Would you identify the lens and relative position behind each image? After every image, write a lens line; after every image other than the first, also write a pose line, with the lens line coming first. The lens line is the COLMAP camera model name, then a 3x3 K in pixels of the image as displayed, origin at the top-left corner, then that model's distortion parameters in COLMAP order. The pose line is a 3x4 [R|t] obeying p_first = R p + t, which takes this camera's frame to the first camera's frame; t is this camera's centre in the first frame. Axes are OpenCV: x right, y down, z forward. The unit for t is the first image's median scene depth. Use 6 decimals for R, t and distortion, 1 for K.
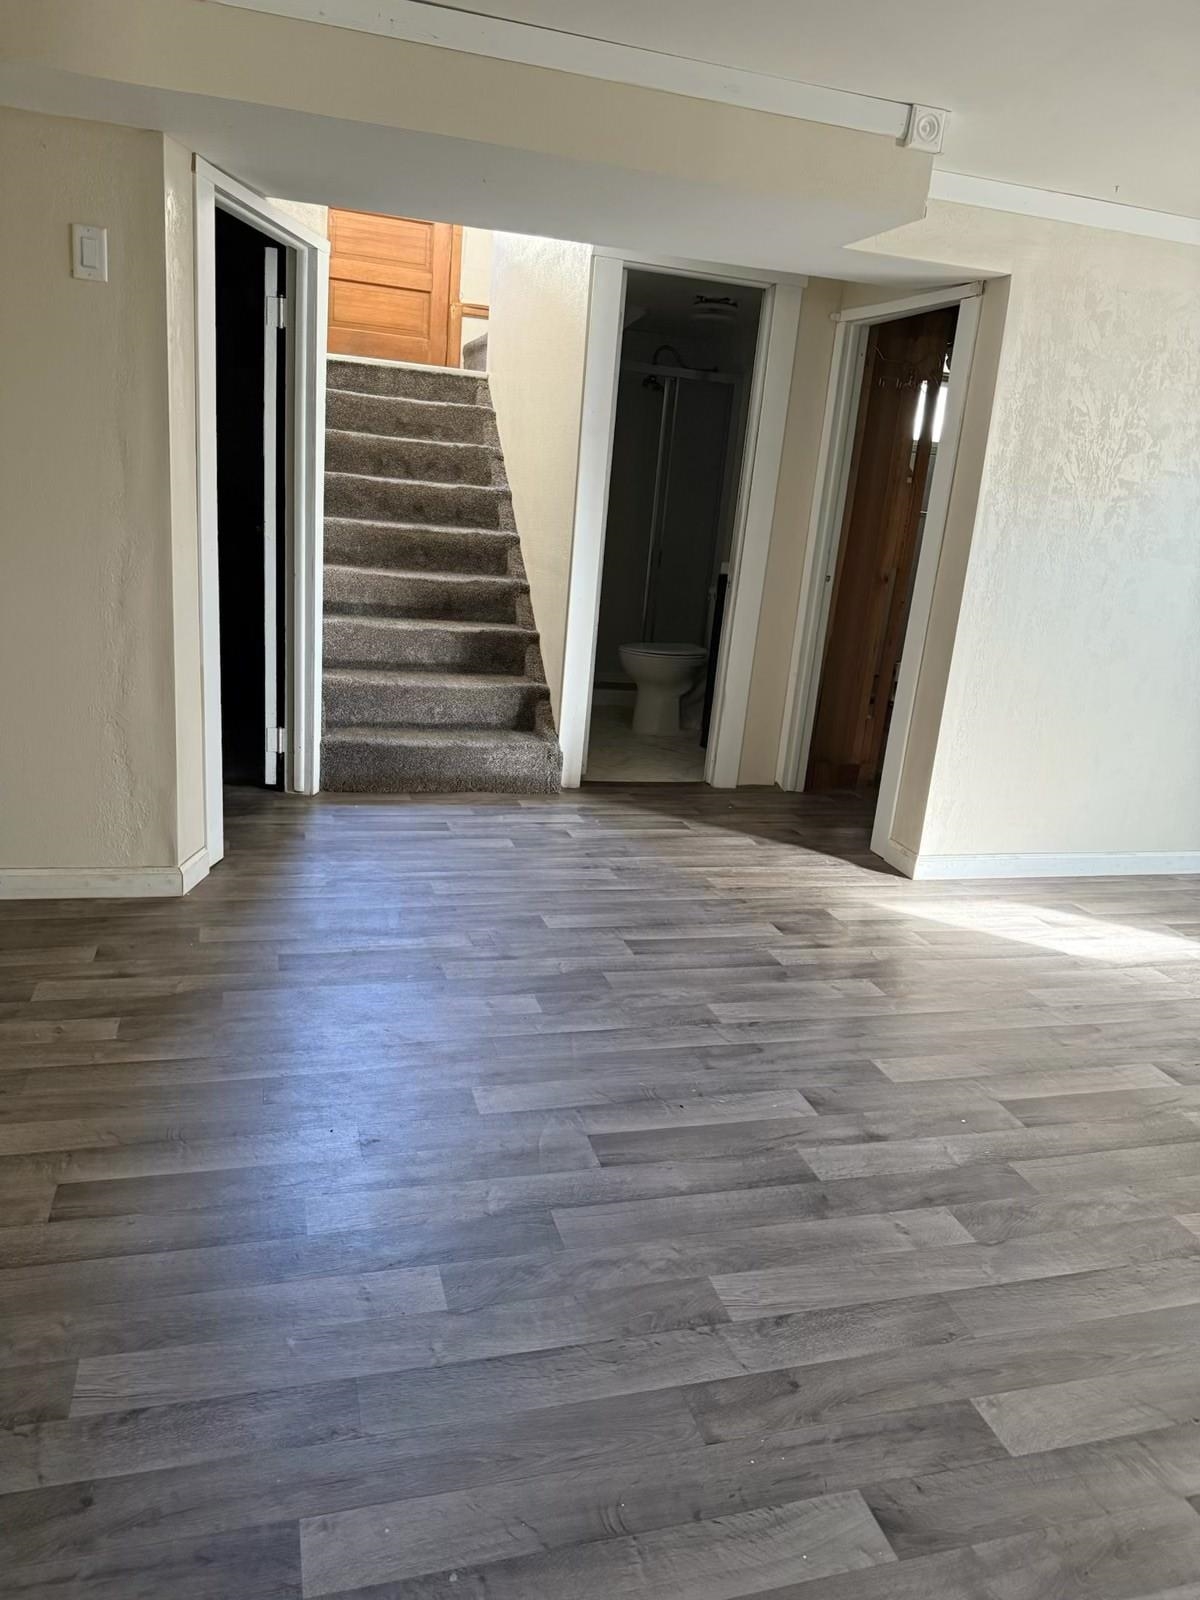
lens RADIAL K [[1114.6, 0, 598.5], [0, 1114.6, 806.9], [0, 0, 1]] dist [0.055453, -0.044351]
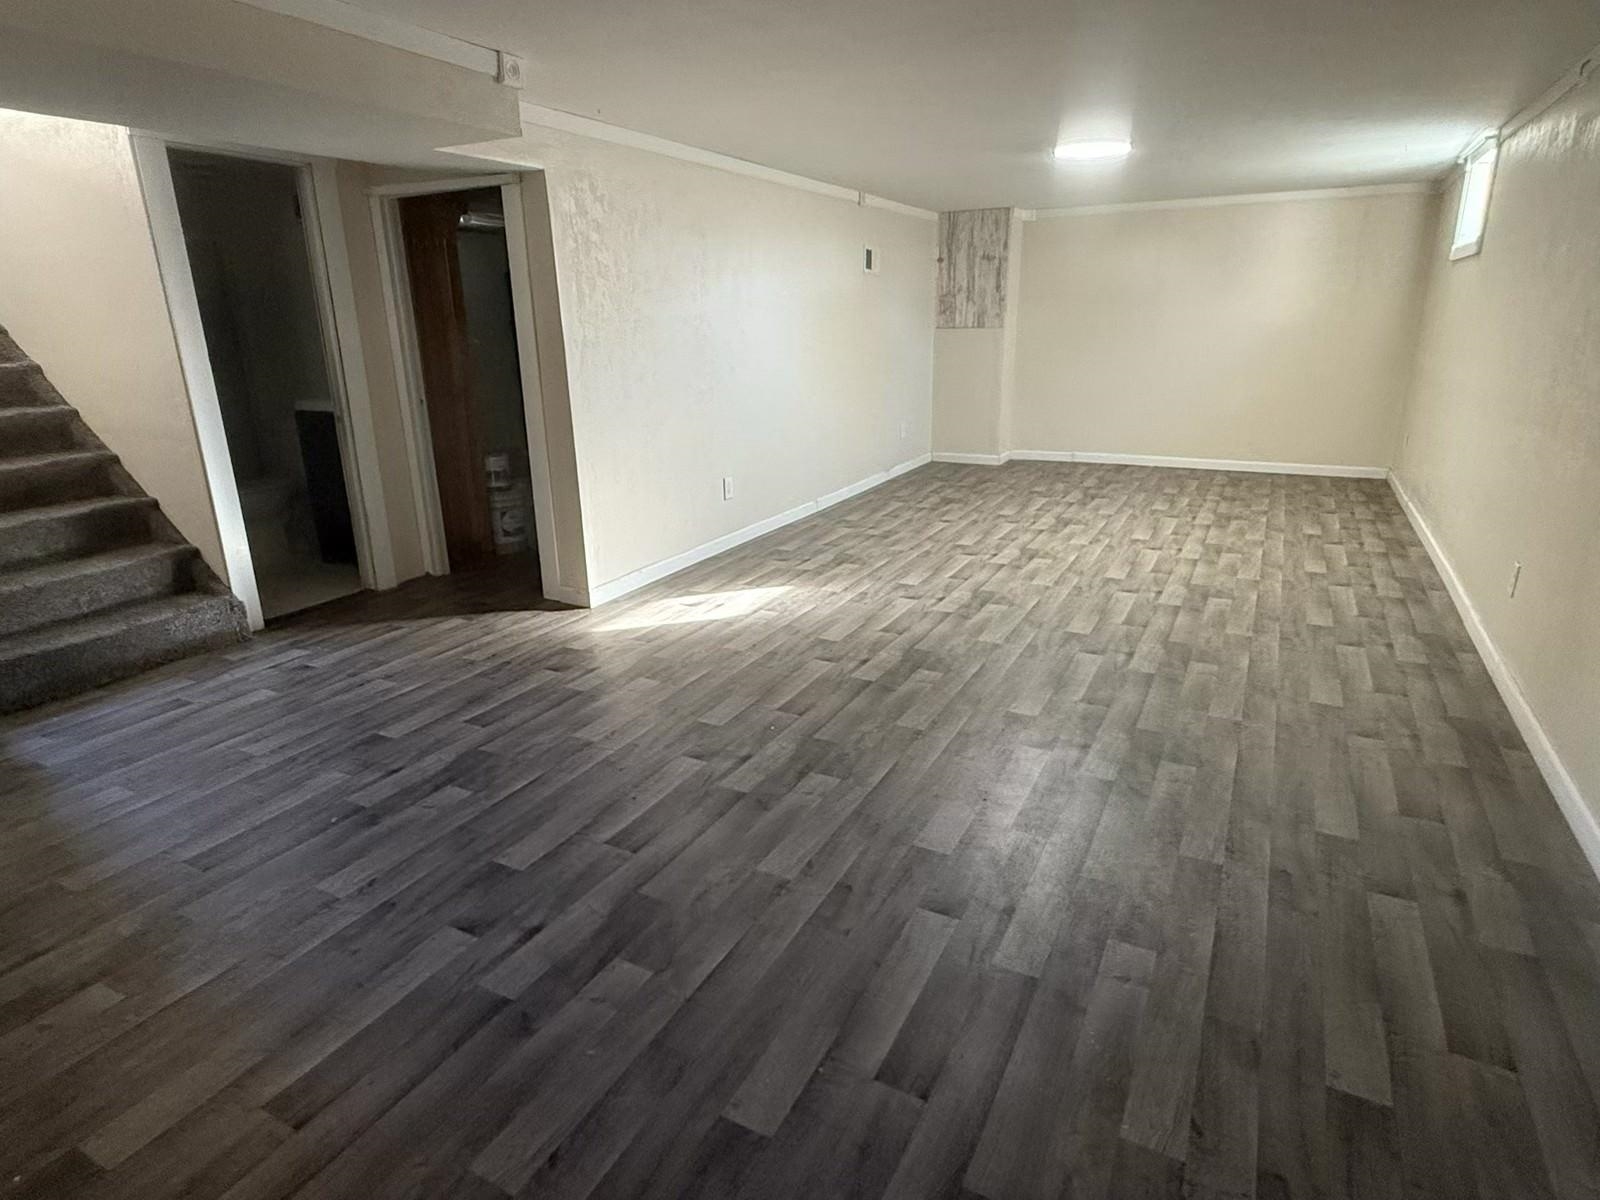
lens RADIAL K [[887.5, 0, 790.2], [0, 887.5, 596.8], [0, 0, 1]] dist [0.007726, -0.000900]
pose [[0.698527, -0.302710, 0.648403, -0.246687], [0.266182, 0.951014, 0.157226, -0.053566], [-0.664234, 0.062767, 0.744885, 0.015068]]
